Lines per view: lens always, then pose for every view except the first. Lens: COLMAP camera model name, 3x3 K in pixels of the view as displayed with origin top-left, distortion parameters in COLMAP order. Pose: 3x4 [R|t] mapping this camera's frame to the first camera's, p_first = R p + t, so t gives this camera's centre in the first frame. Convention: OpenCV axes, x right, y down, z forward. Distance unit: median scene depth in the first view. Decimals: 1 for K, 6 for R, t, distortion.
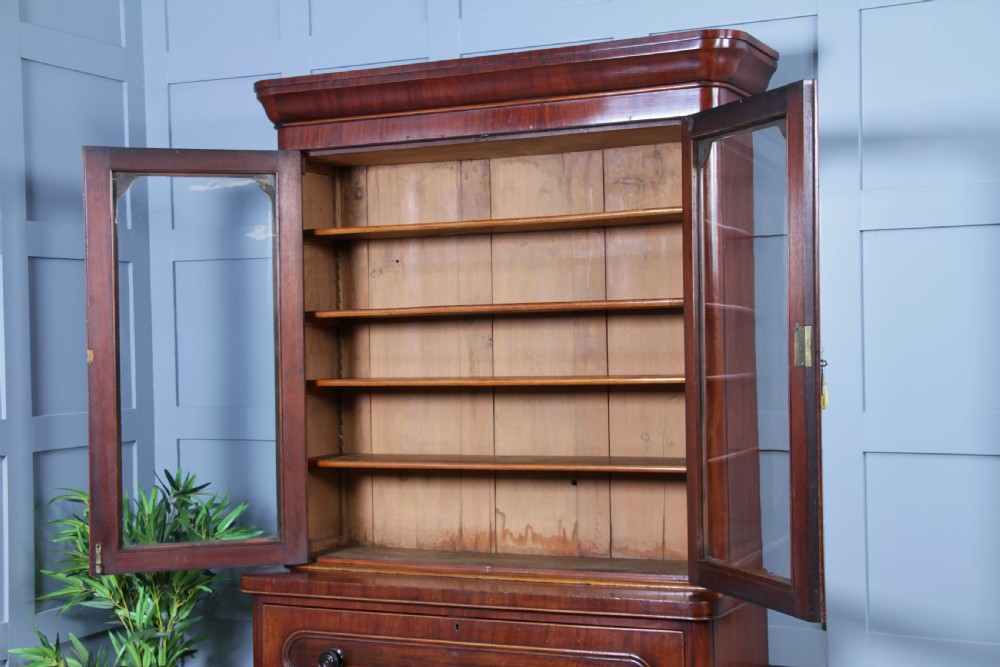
lens RADIAL K [[1521.8, 0, 508.7], [0, 1521.8, 345.8], [0, 0, 1]] dist [0.119474, 0.000000]
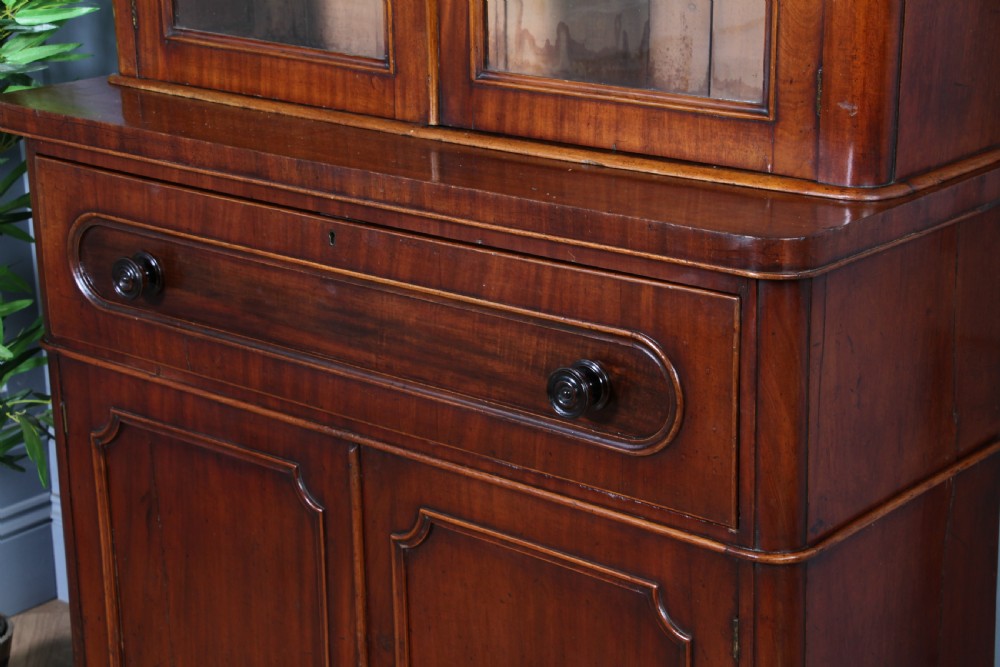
lens RADIAL K [[1982.7, 0, 508.4], [0, 1982.7, 351.3], [0, 0, 1]] dist [0.214875, 0.000000]
pose [[0.966607, 0.079164, -0.243731, 0.165279], [-0.000154, 0.951268, 0.308365, 0.021386], [0.256265, -0.298030, 0.919514, 0.390611]]
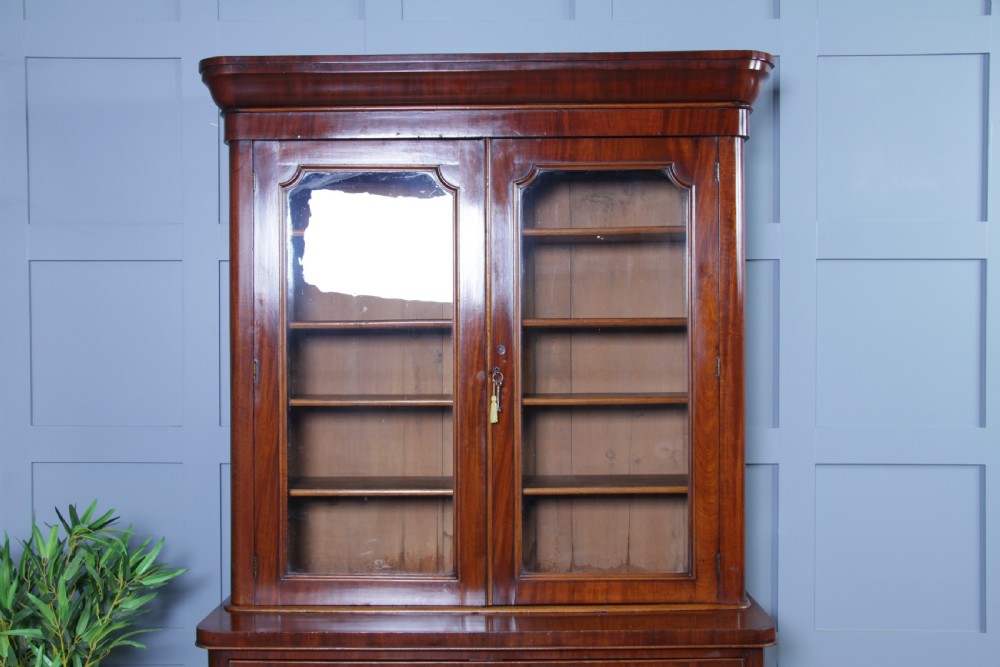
lens RADIAL K [[1141.3, 0, 502.0], [0, 1141.3, 343.4], [0, 0, 1]] dist [-0.016277, 0.000000]
pose [[0.905639, 0.012731, 0.423857, -0.292797], [-0.011490, 0.999919, -0.005483, -0.008273], [-0.423893, 0.000095, 0.905712, 0.350158]]
